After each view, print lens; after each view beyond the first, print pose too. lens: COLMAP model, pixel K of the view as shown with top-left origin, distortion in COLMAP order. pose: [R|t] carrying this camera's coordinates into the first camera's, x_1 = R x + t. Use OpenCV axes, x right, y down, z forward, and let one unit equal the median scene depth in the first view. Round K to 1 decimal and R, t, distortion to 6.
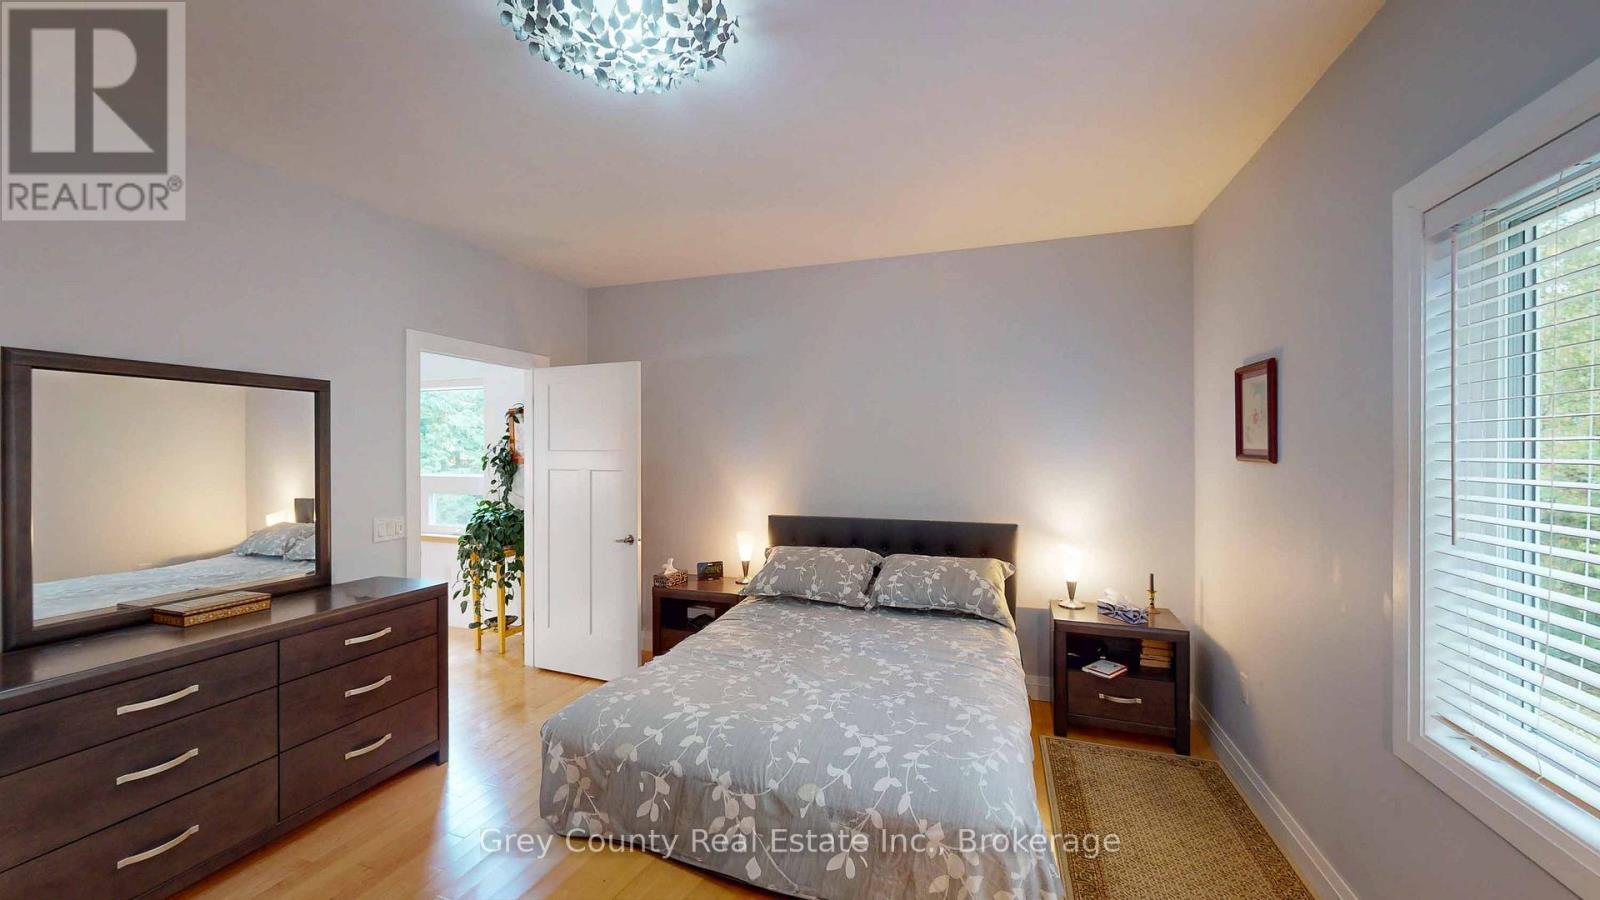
lens RADIAL K [[585.4, 0, 799.9], [0, 585.4, 451.6], [0, 0, 1]] dist [-0.001033, 0.000065]
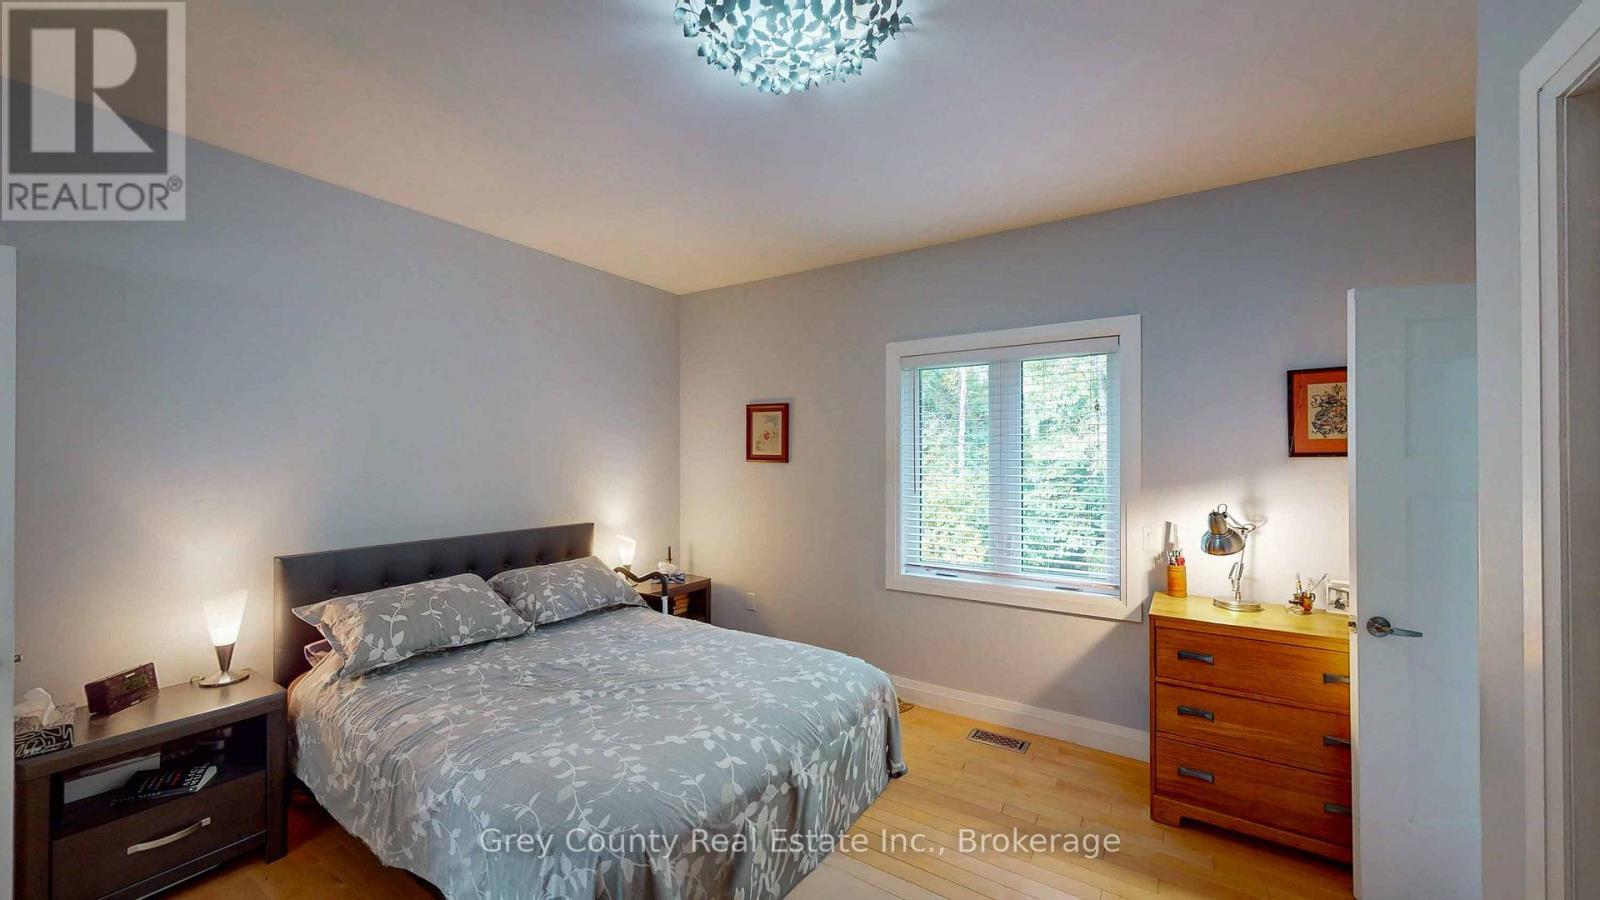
lens RADIAL K [[585.4, 0, 799.9], [0, 585.4, 451.6], [0, 0, 1]] dist [-0.001033, 0.000065]
pose [[0.252027, 0.006104, 0.967701, -0.627674], [0.001384, 0.999977, -0.006668, 0.000076], [-0.967719, 0.003020, 0.252013, 0.370467]]
